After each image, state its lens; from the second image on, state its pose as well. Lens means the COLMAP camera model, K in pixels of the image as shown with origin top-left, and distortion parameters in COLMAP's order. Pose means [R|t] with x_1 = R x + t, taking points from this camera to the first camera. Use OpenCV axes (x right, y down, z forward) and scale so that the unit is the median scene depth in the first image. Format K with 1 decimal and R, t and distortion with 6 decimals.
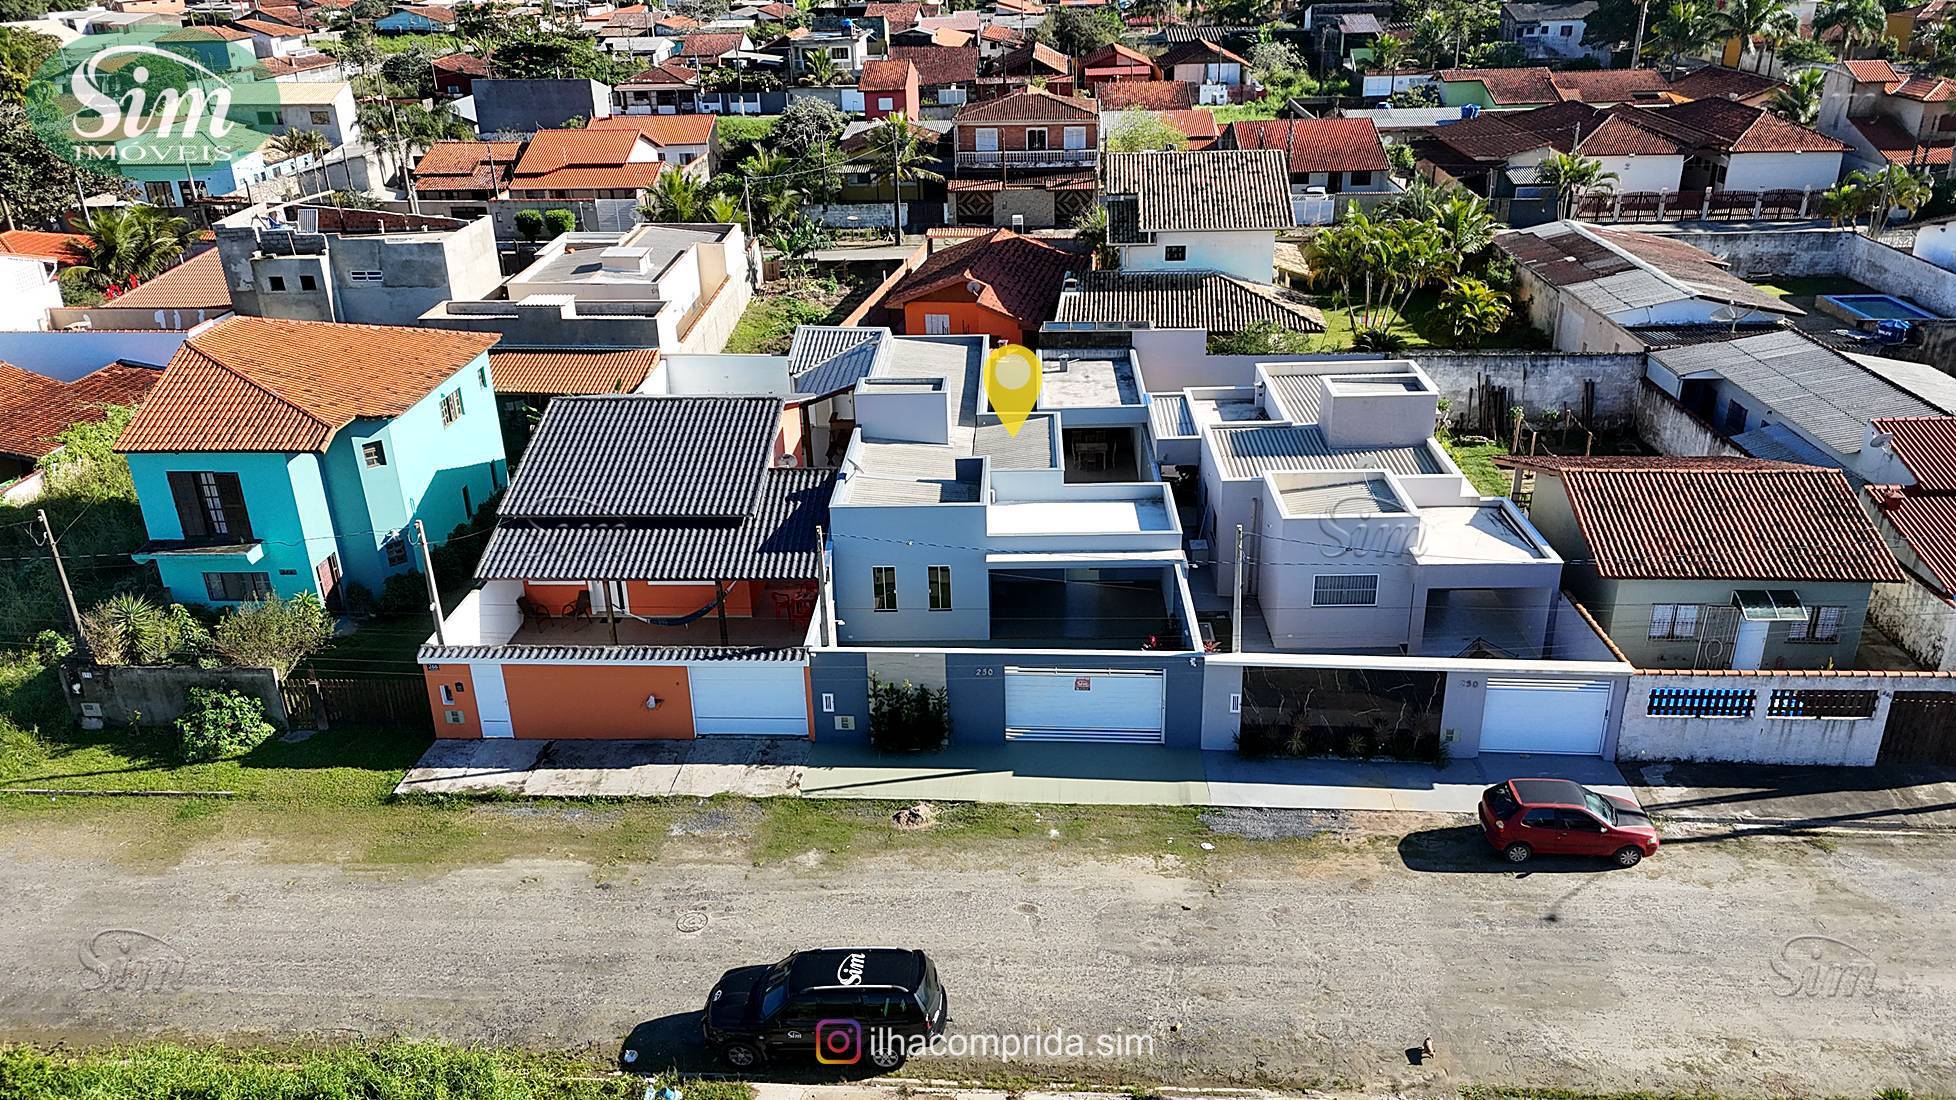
lens RADIAL K [[1358.7, 0, 978.0], [0, 1358.7, 550.0], [0, 0, 1]] dist [-0.006234, -0.001928]
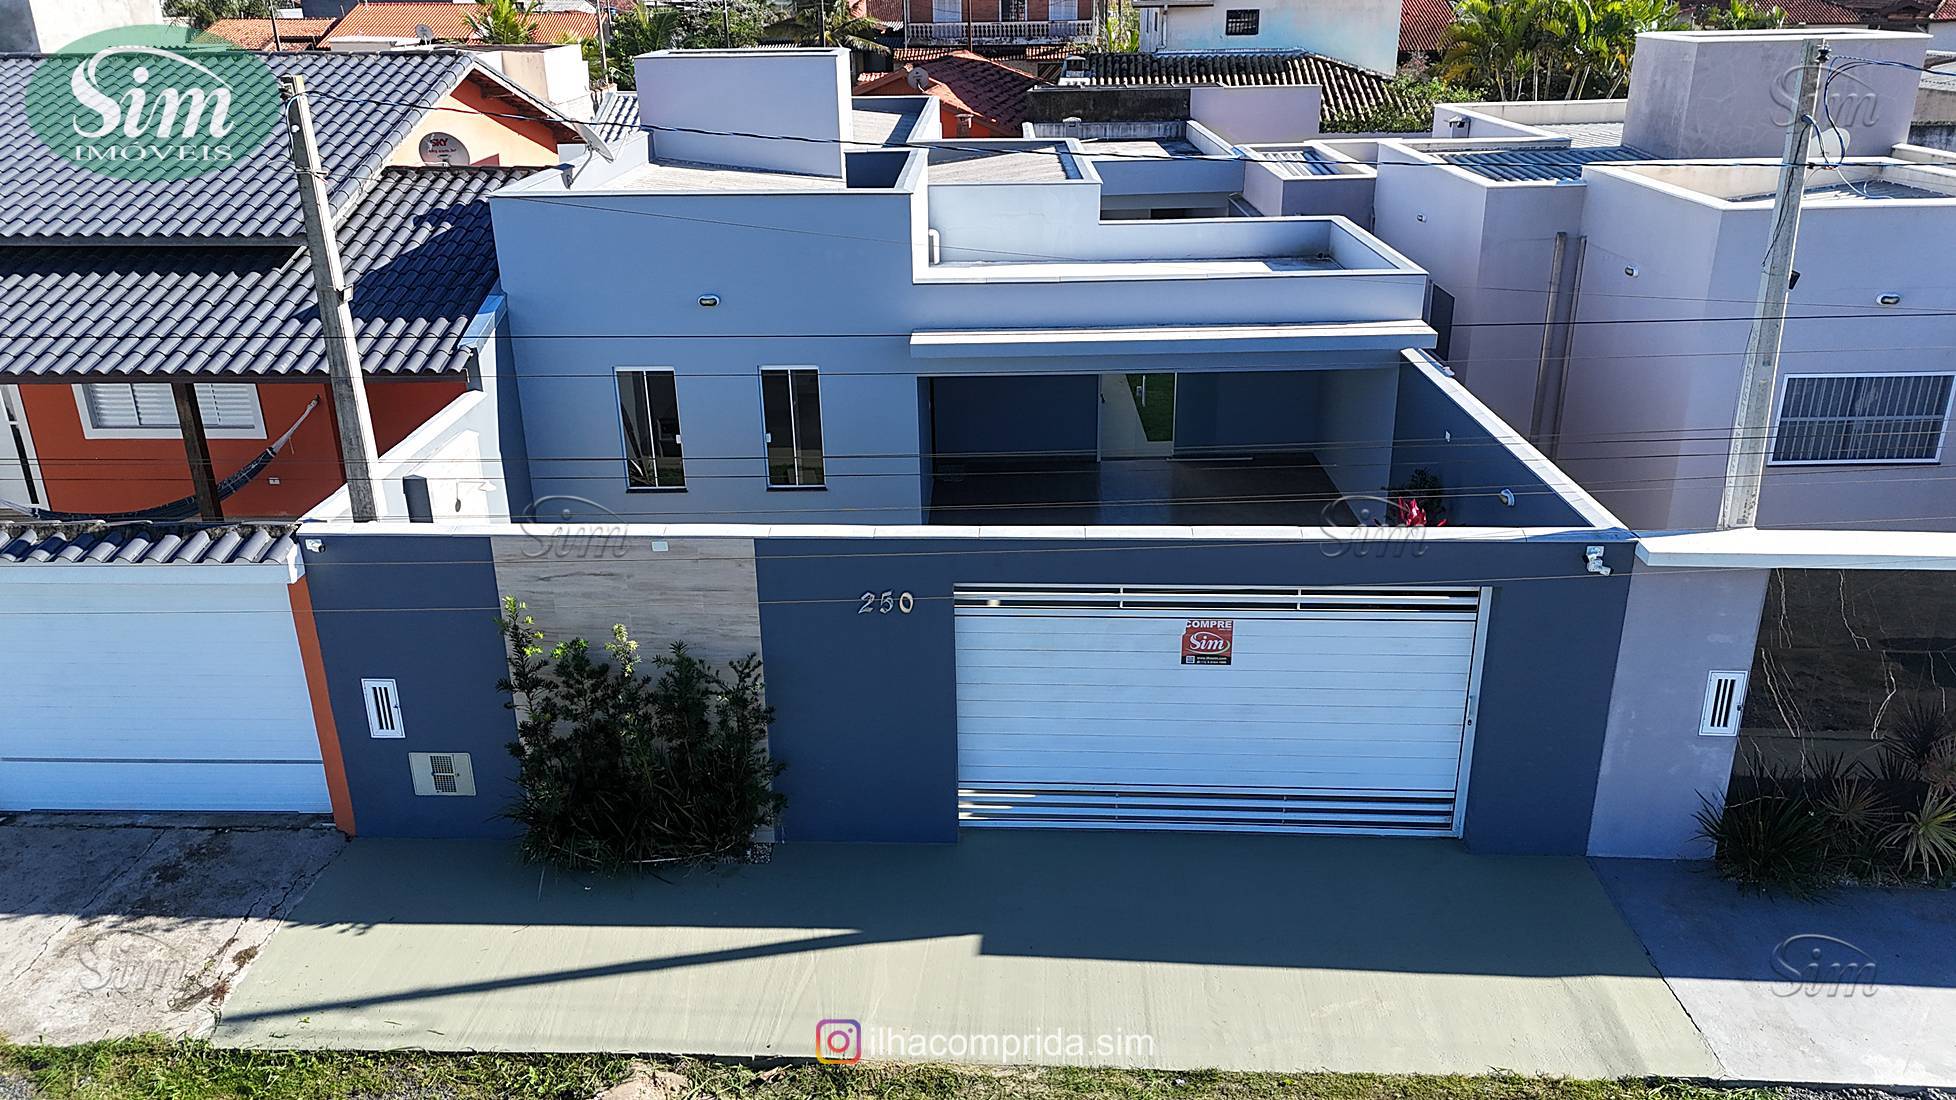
lens RADIAL K [[1358.7, 0, 978.0], [0, 1358.7, 550.0], [0, 0, 1]] dist [-0.006234, -0.001928]
pose [[0.999773, -0.001876, 0.021242, 0.018640], [0.002874, 0.998889, -0.047041, 0.091553], [-0.021130, 0.047092, 0.998667, 0.689167]]
